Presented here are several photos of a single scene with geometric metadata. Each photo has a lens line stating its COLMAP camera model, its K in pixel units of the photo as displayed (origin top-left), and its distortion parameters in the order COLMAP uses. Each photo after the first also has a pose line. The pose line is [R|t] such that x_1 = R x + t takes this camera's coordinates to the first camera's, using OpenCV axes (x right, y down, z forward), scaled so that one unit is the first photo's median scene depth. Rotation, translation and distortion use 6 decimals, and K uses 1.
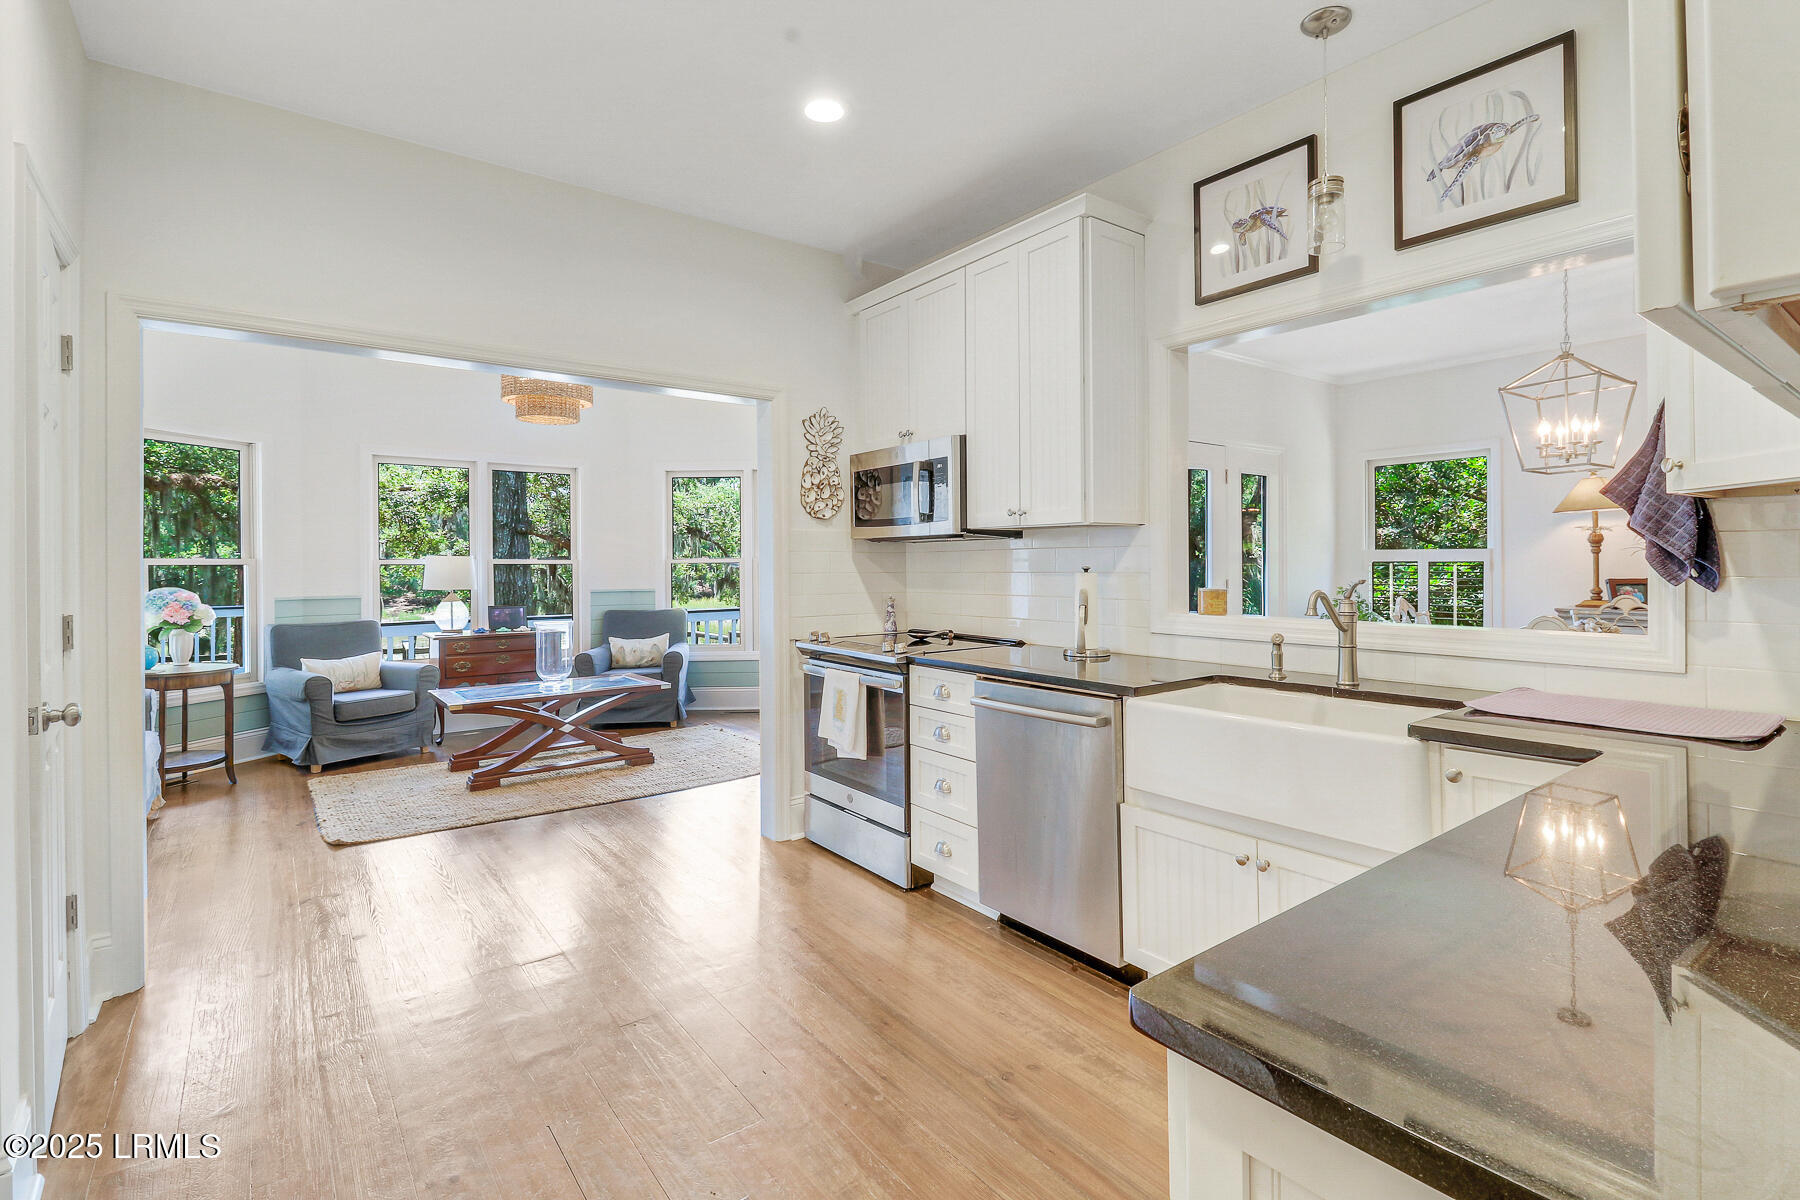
lens RADIAL K [[828.9, 0, 896.7], [0, 828.9, 586.8], [0, 0, 1]] dist [-0.000170, 0.000020]
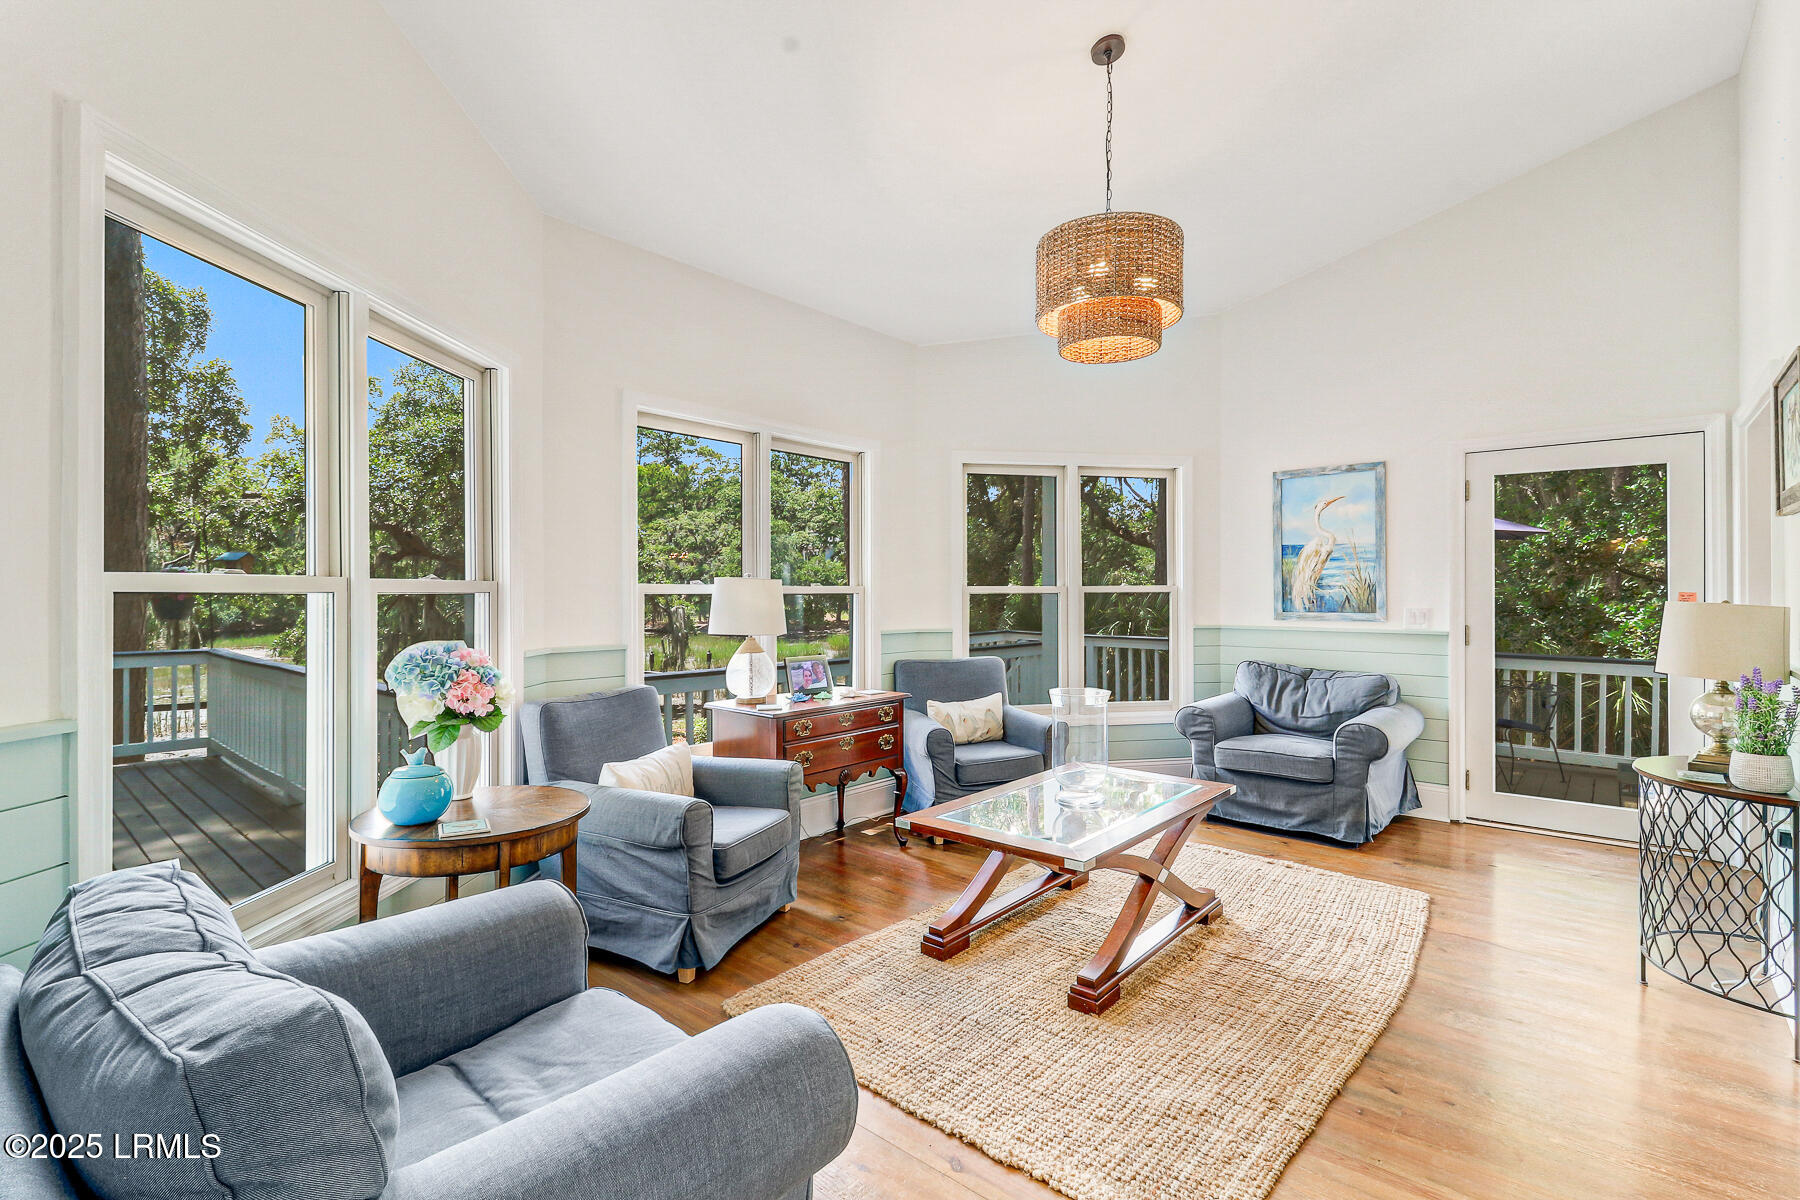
lens RADIAL K [[818.3, 0, 900.0], [0, 818.3, 600.0], [0, 0, 1]] dist [0.000120, 0.000009]
pose [[0.975665, 0.006313, 0.219176, -0.632174], [-0.003214, 0.999890, -0.014495, -0.014156], [-0.219243, 0.013438, 0.975578, 0.416118]]
